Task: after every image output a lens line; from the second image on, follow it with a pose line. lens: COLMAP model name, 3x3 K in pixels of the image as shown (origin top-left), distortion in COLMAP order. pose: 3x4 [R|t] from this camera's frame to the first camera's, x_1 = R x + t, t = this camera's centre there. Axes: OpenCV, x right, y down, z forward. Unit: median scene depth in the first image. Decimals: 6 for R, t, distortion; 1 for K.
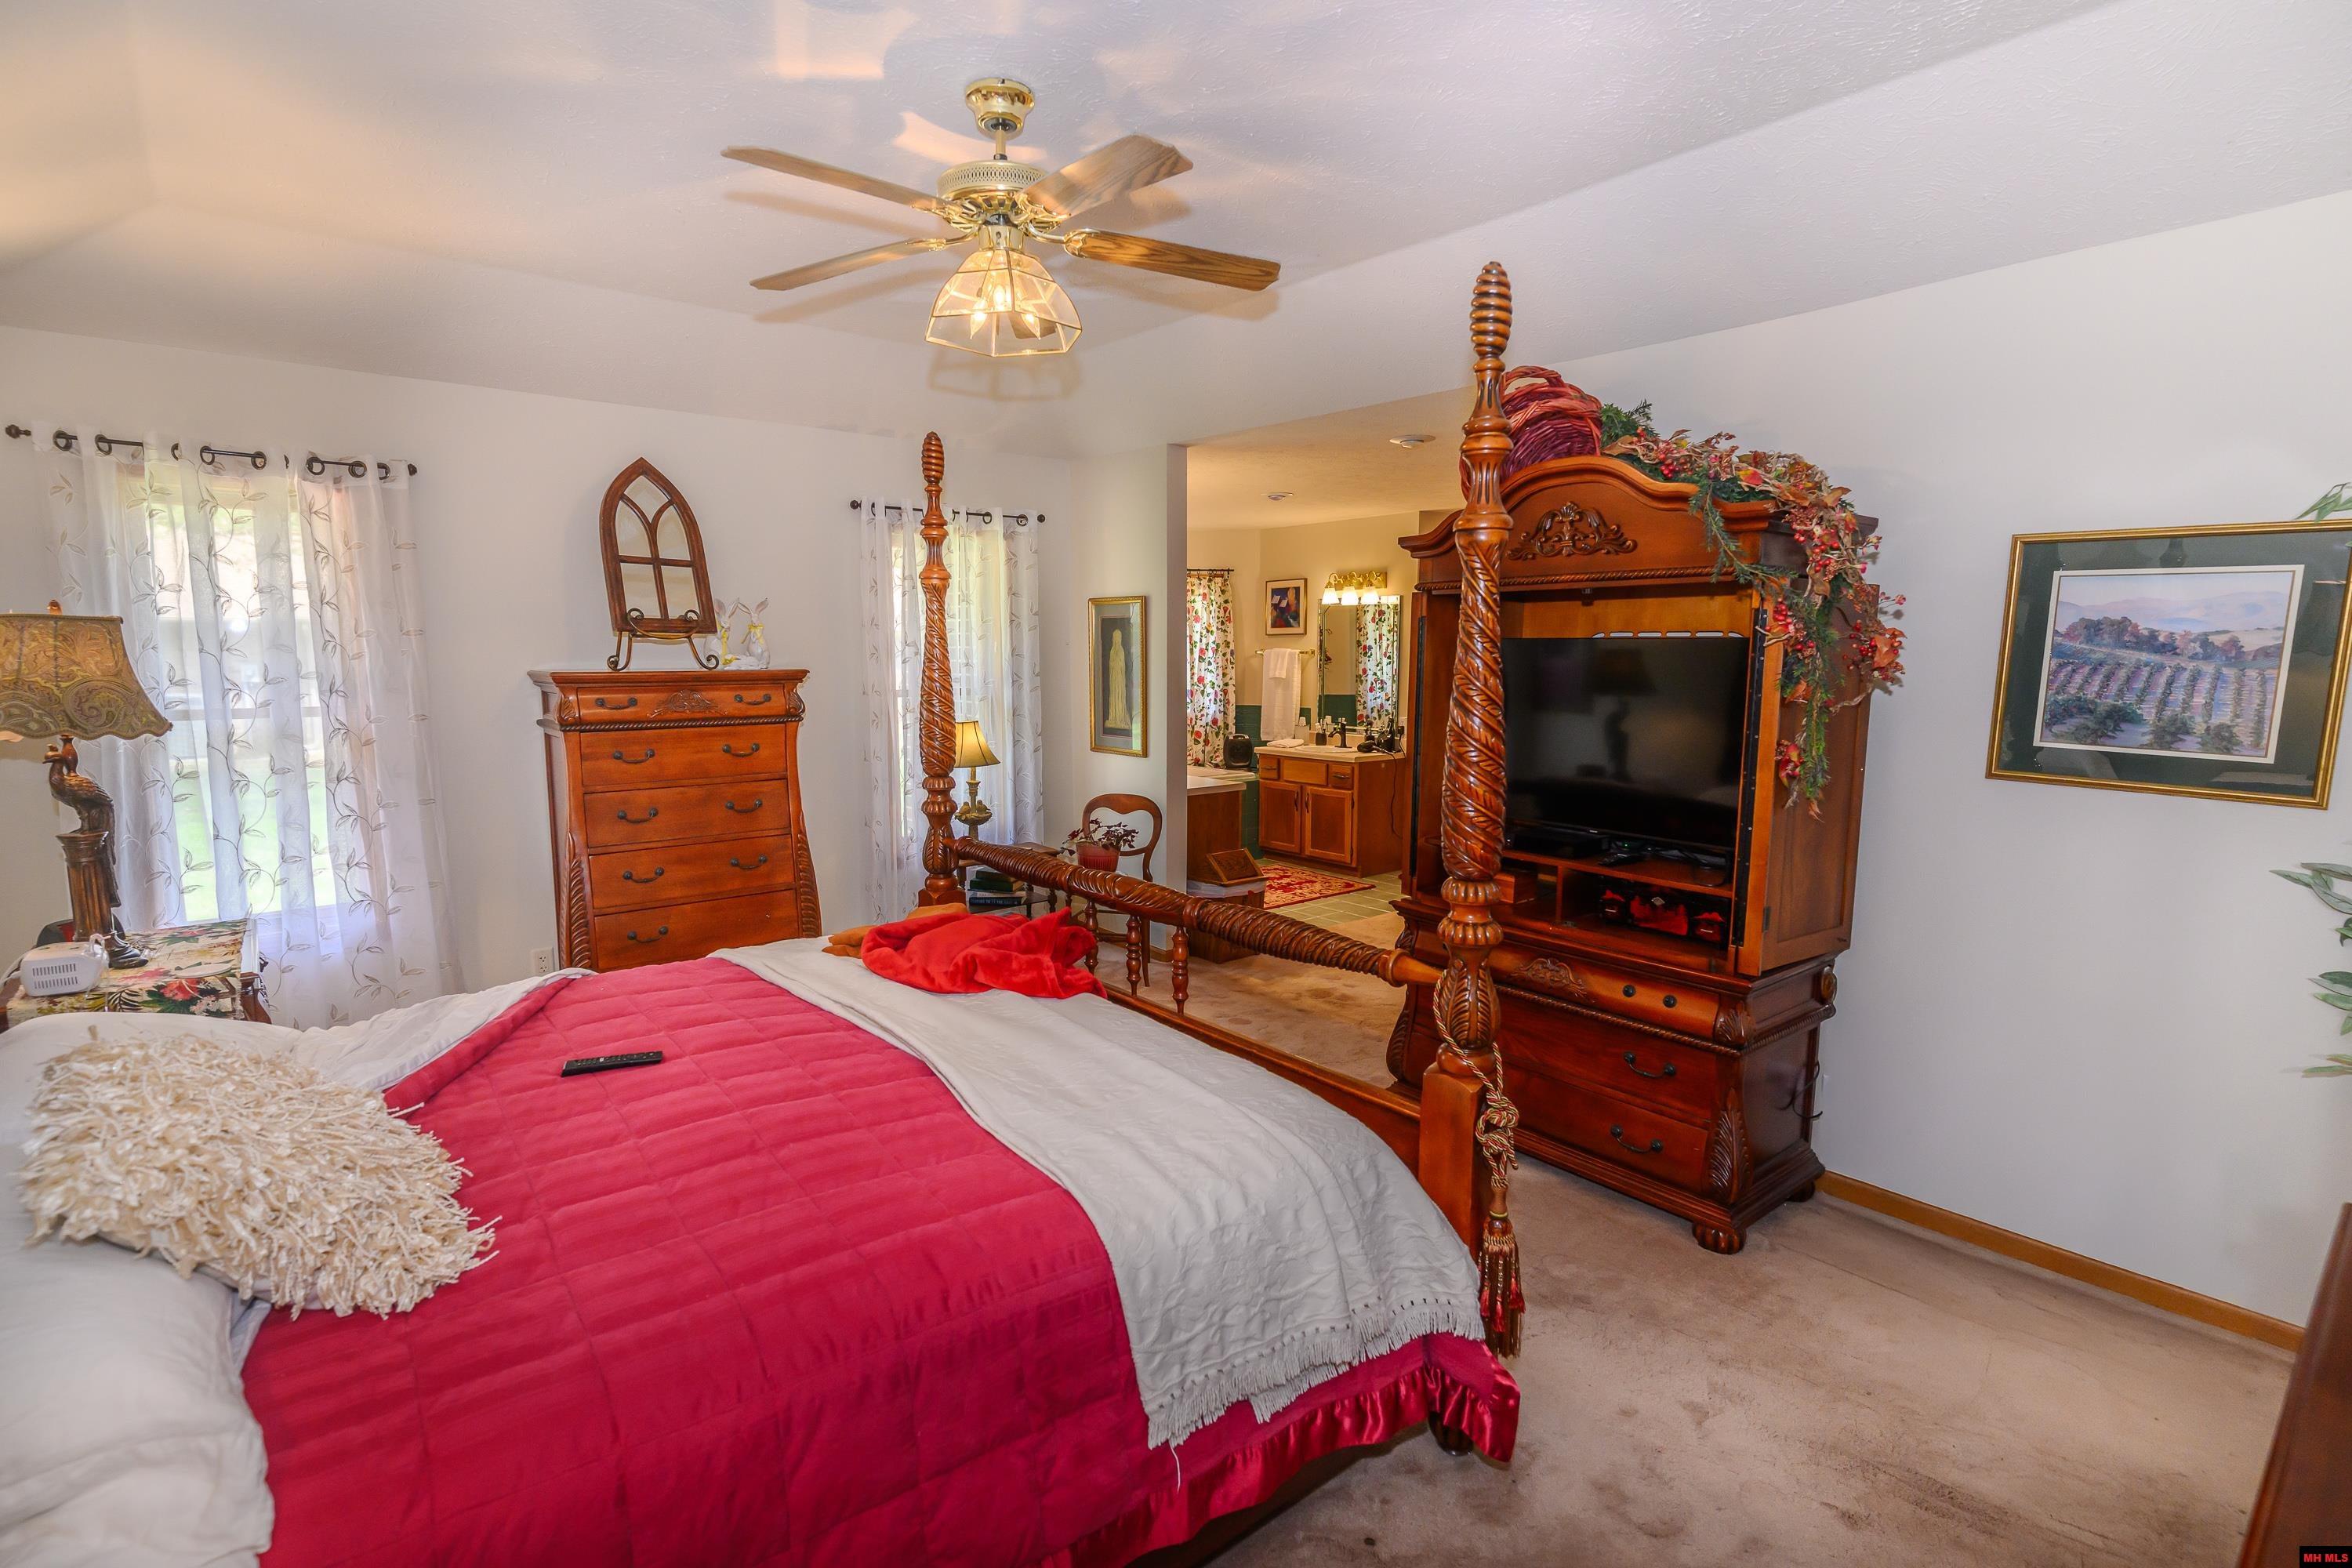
lens RADIAL K [[1108.8, 0, 1161.6], [0, 1108.8, 777.9], [0, 0, 1]] dist [-0.005249, 0.006205]
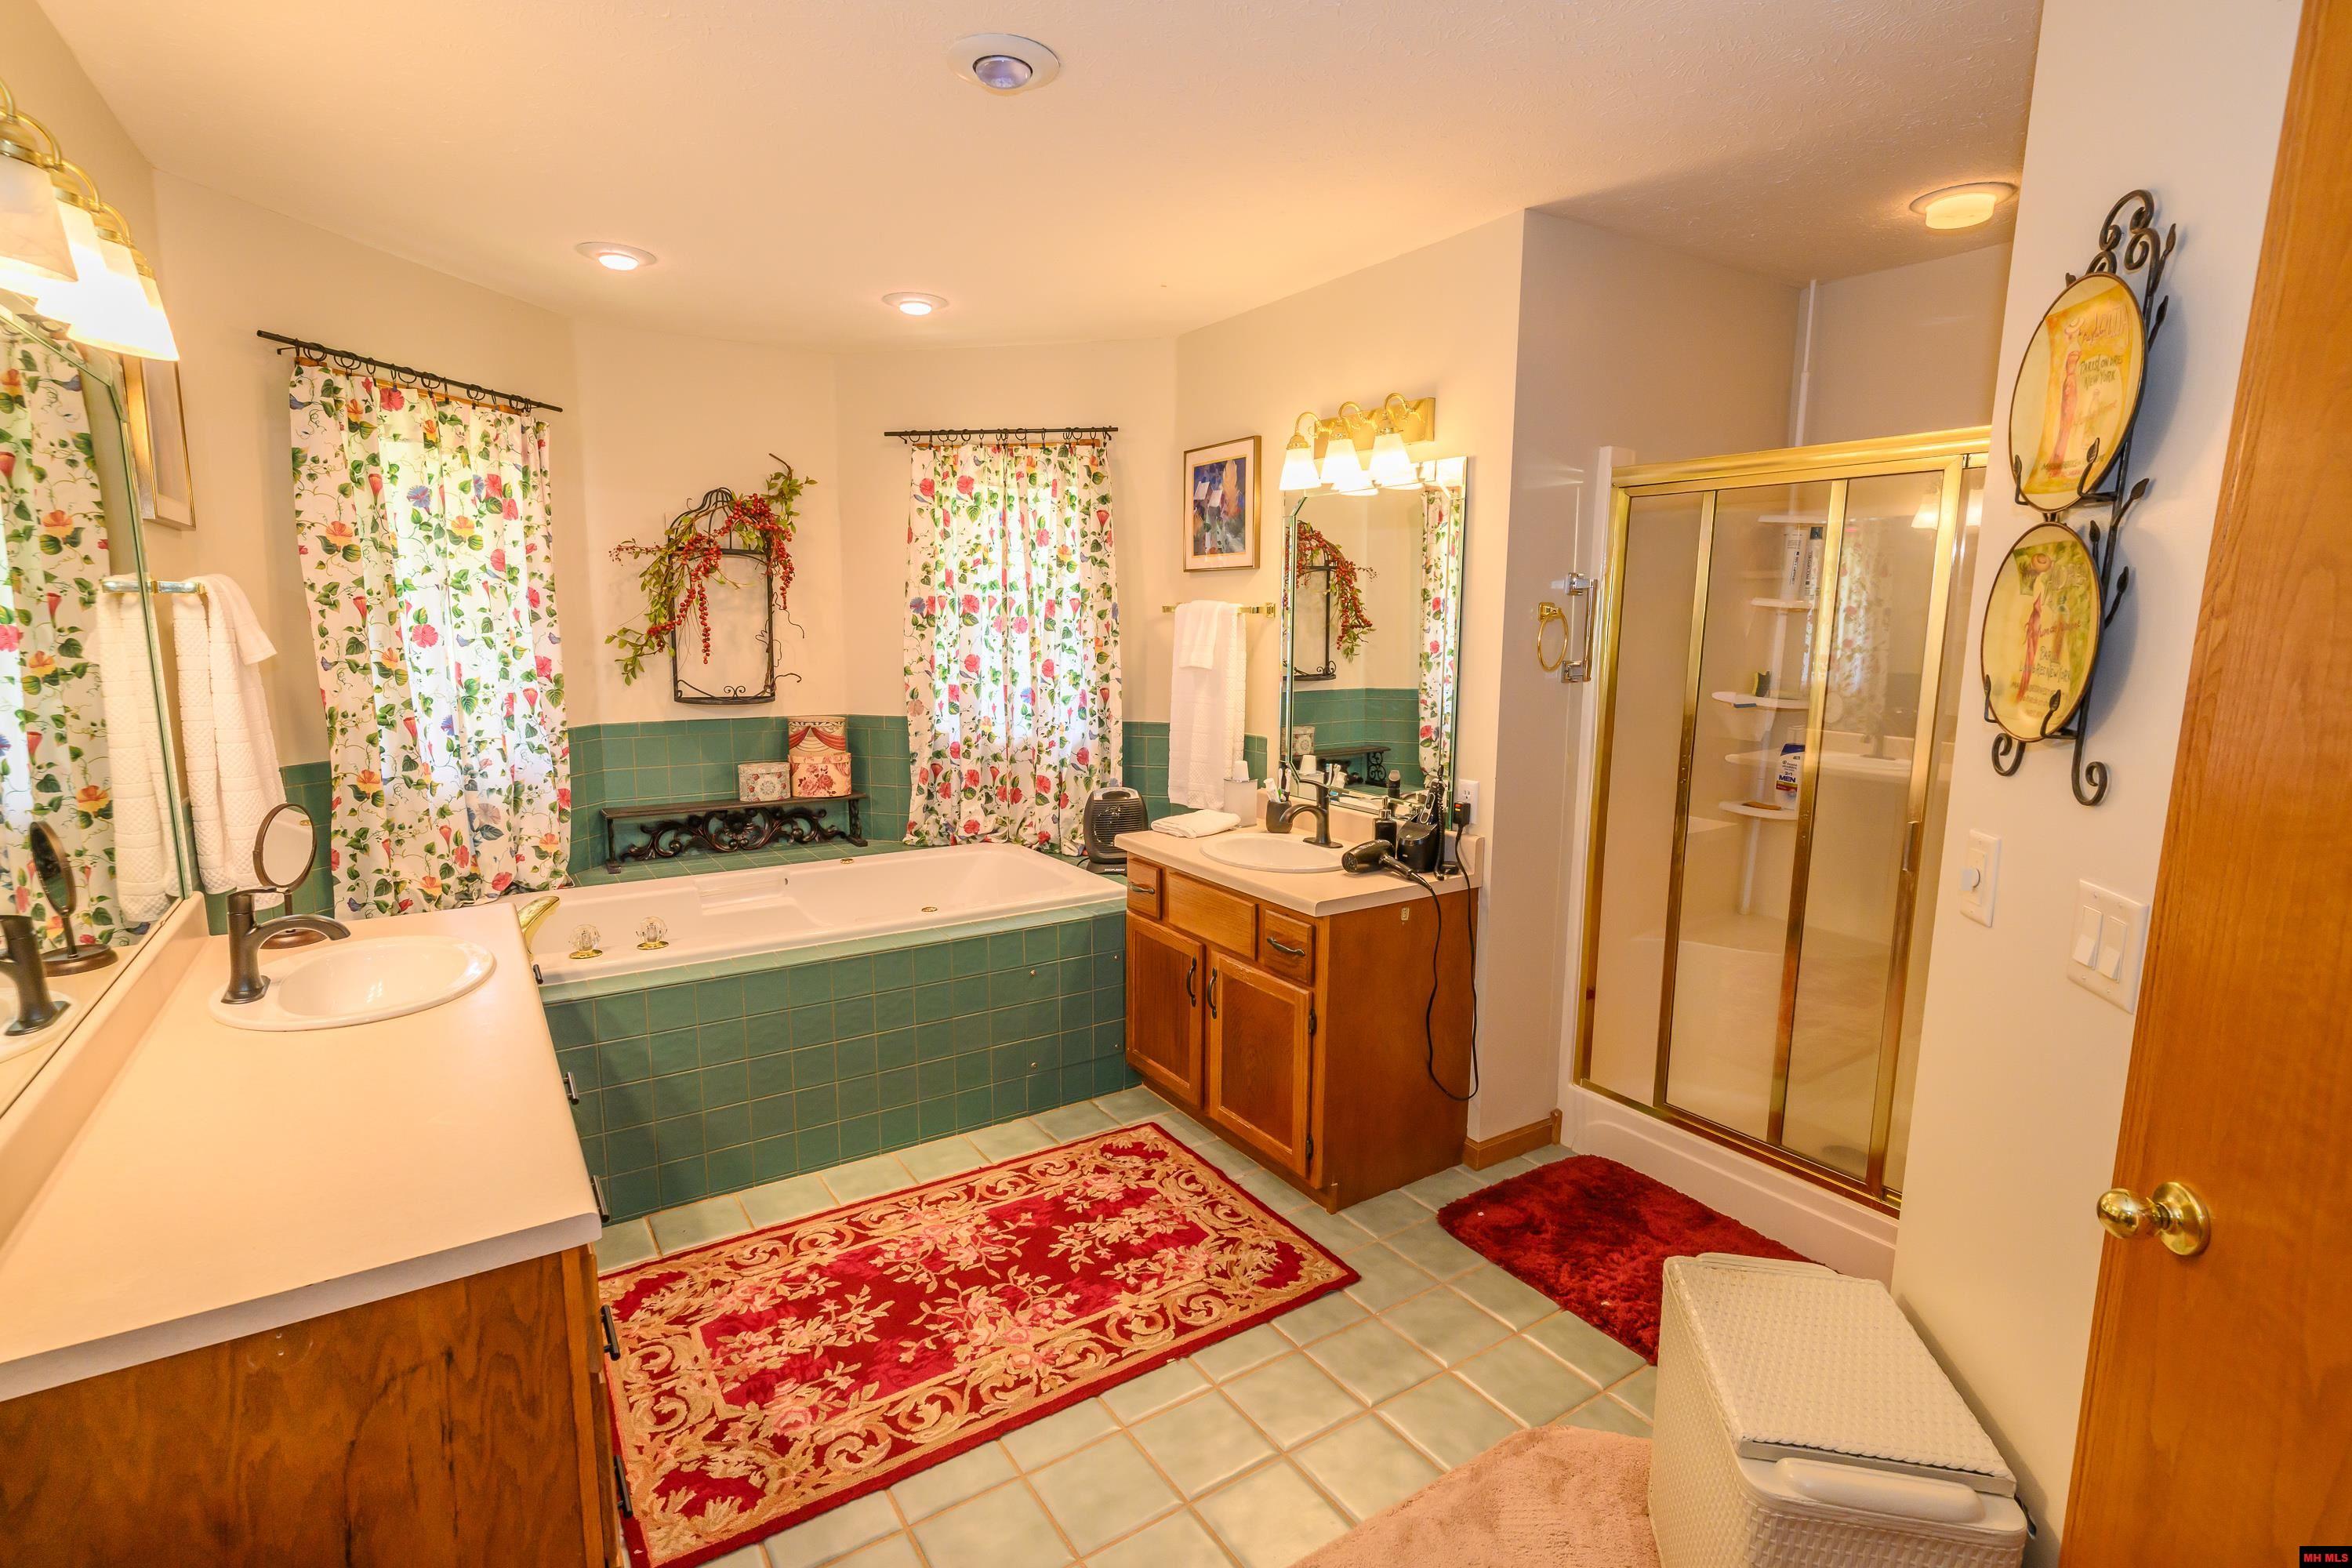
lens RADIAL K [[1108.8, 0, 1161.6], [0, 1108.8, 777.9], [0, 0, 1]] dist [-0.005249, 0.006205]
pose [[0.992530, 0.020669, -0.120236, 0.144177], [-0.016419, 0.999209, 0.036227, -0.061494], [0.120890, -0.033982, 0.992084, 0.554446]]
